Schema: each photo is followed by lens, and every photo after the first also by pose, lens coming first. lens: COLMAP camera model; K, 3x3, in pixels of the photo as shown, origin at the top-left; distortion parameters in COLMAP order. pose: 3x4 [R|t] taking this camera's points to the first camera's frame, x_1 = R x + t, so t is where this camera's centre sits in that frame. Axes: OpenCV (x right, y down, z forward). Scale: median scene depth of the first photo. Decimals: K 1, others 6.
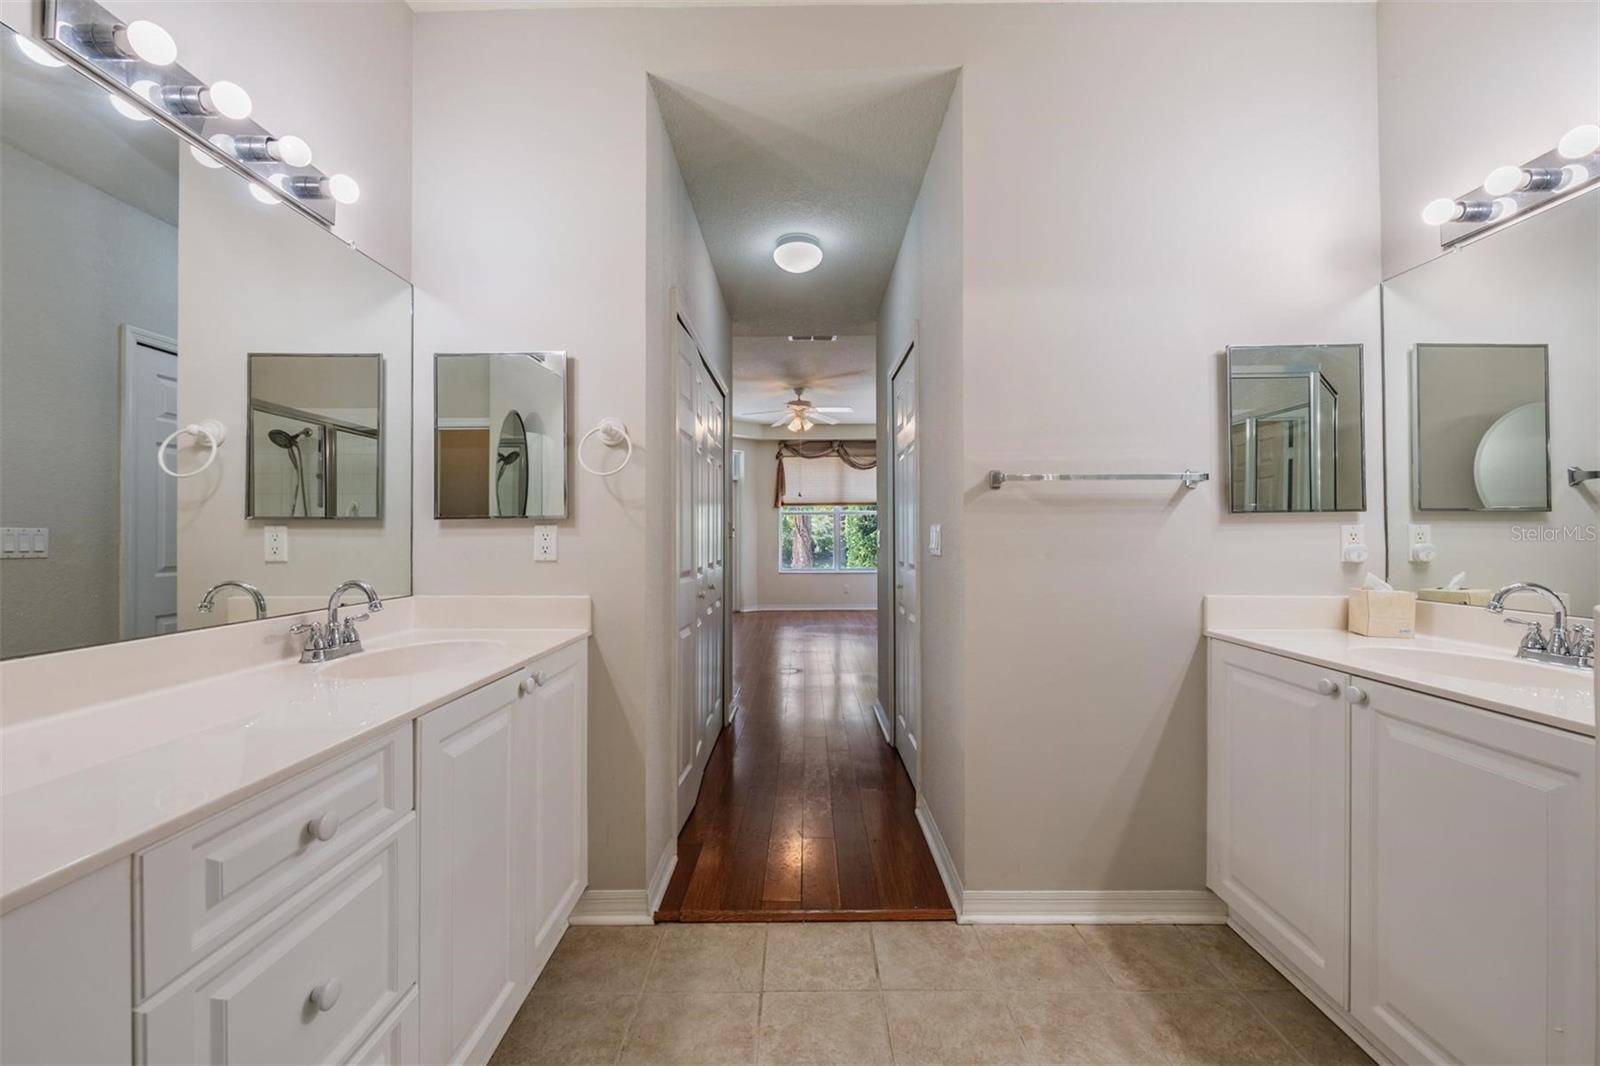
lens RADIAL K [[626.6, 0, 802.5], [0, 626.6, 528.5], [0, 0, 1]] dist [-0.000976, -0.000794]
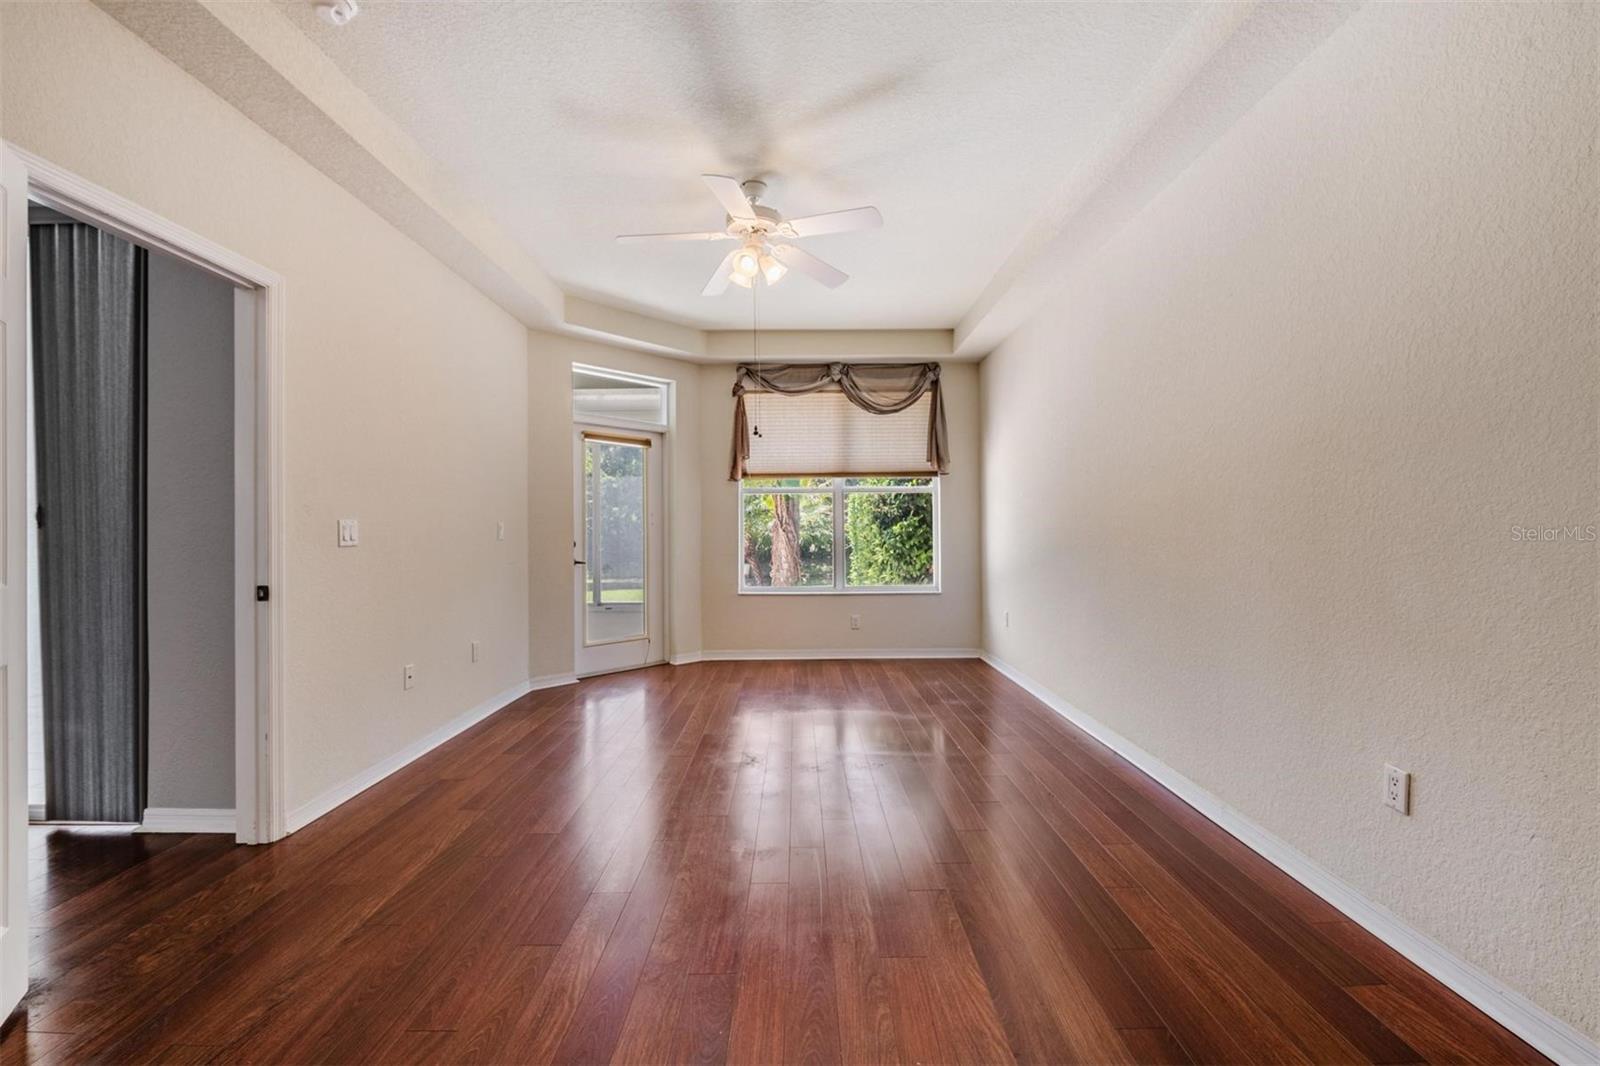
lens RADIAL K [[635.4, 0, 800.5], [0, 635.4, 531.4], [0, 0, 1]] dist [-0.000237, -0.007819]
pose [[0.999994, -0.003249, 0.001454, 0.018789], [0.003239, 0.999970, 0.006978, 0.009406], [-0.001477, -0.006973, 0.999975, 0.414693]]
